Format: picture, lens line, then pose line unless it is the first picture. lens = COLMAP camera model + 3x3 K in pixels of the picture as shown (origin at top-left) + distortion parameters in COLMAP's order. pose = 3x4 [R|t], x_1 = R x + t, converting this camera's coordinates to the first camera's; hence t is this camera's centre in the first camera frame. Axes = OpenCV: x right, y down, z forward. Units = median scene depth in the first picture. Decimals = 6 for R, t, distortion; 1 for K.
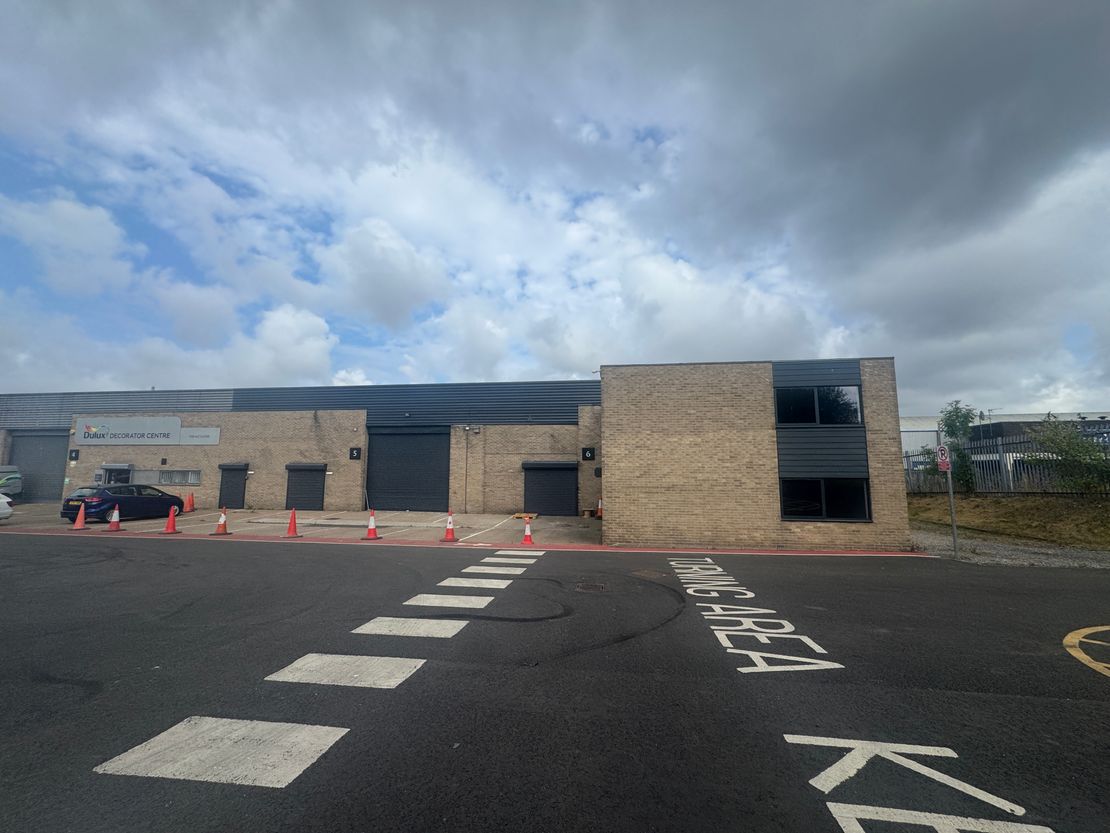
lens RADIAL K [[441.8, 0, 564.6], [0, 441.8, 413.7], [0, 0, 1]] dist [-0.005907, 0.001409]
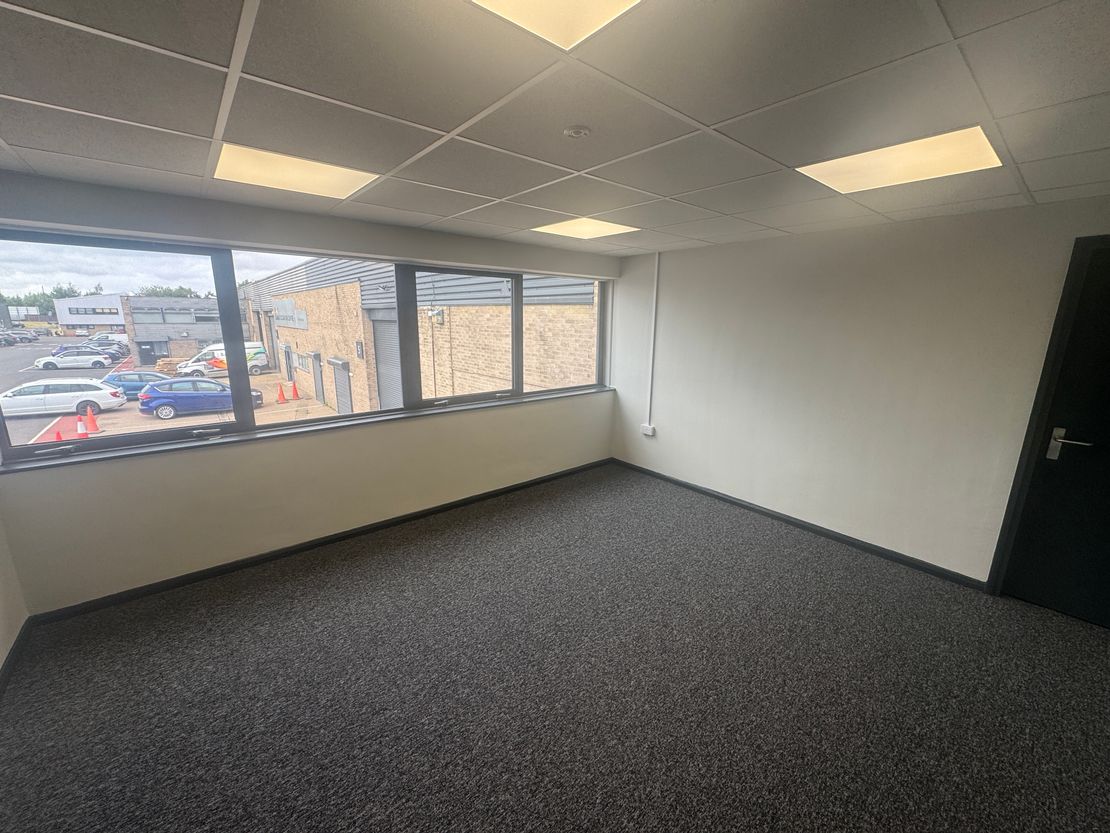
lens RADIAL K [[441.8, 0, 555.9], [0, 441.8, 417.2], [0, 0, 1]] dist [-0.005907, 0.001409]
pose [[0.739156, 0.153841, -0.655729, 0.213050], [0.071308, 0.950219, 0.303312, 0.003900], [0.669749, -0.270954, 0.691391, 0.705513]]
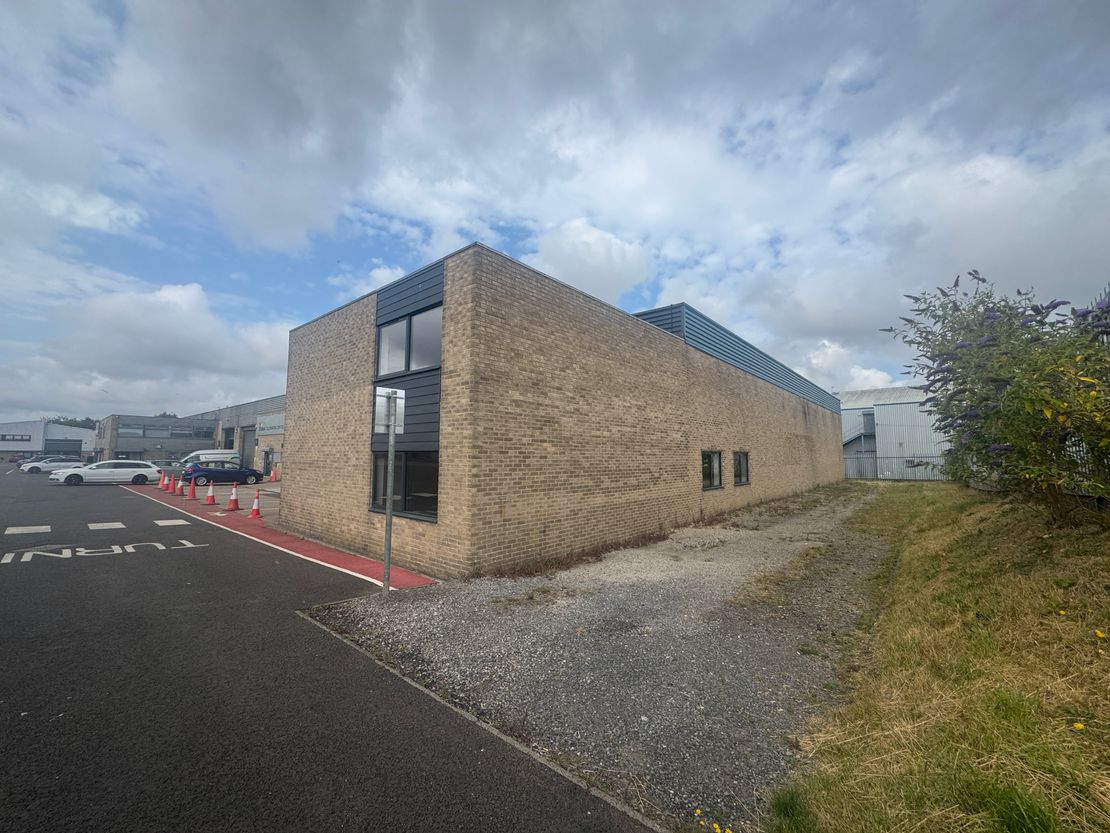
lens RADIAL K [[441.8, 0, 559.0], [0, 441.8, 412.0], [0, 0, 1]] dist [-0.005907, 0.001409]
pose [[0.846873, -0.050350, -0.529406, 0.629265], [0.060739, 0.998151, 0.002232, 0.055251], [0.528315, -0.034046, 0.848366, 0.297512]]
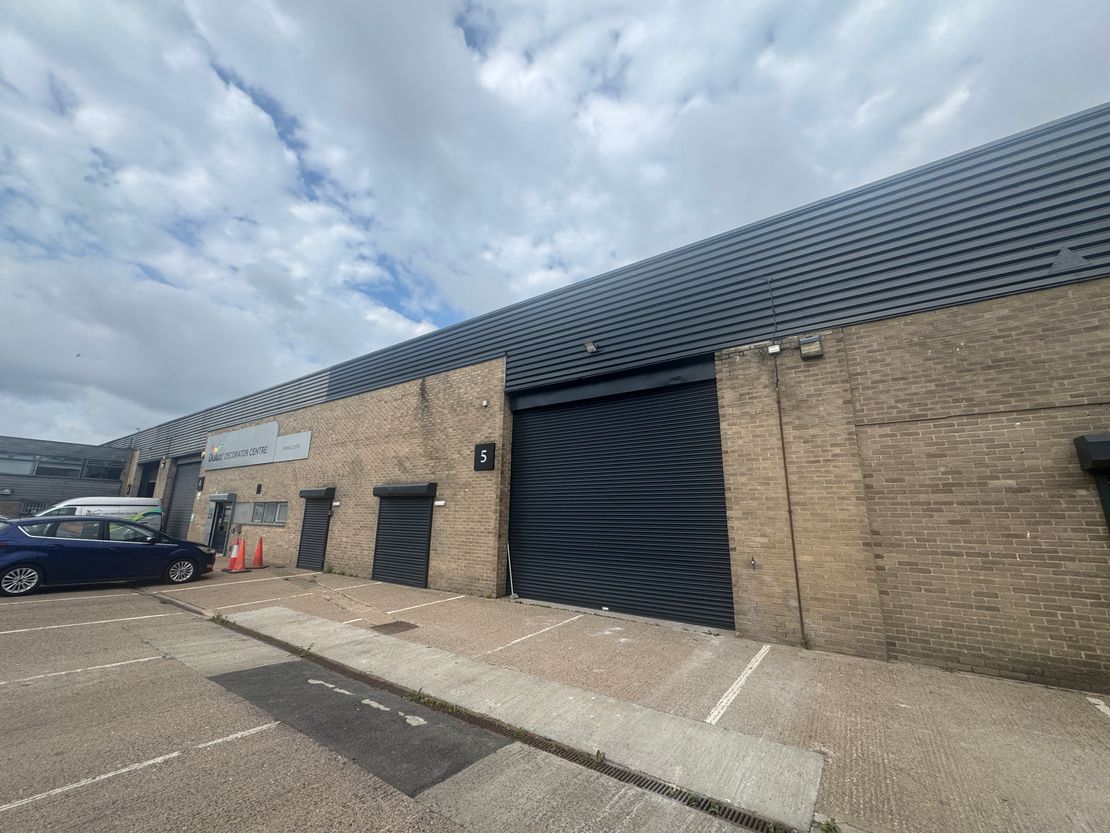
lens RADIAL K [[441.8, 0, 551.7], [0, 441.8, 413.6], [0, 0, 1]] dist [-0.005907, 0.001409]
pose [[0.887312, -0.095144, -0.451249, -0.217004], [0.038189, 0.990285, -0.133705, 0.109403], [0.459586, 0.101405, 0.882325, 0.645424]]
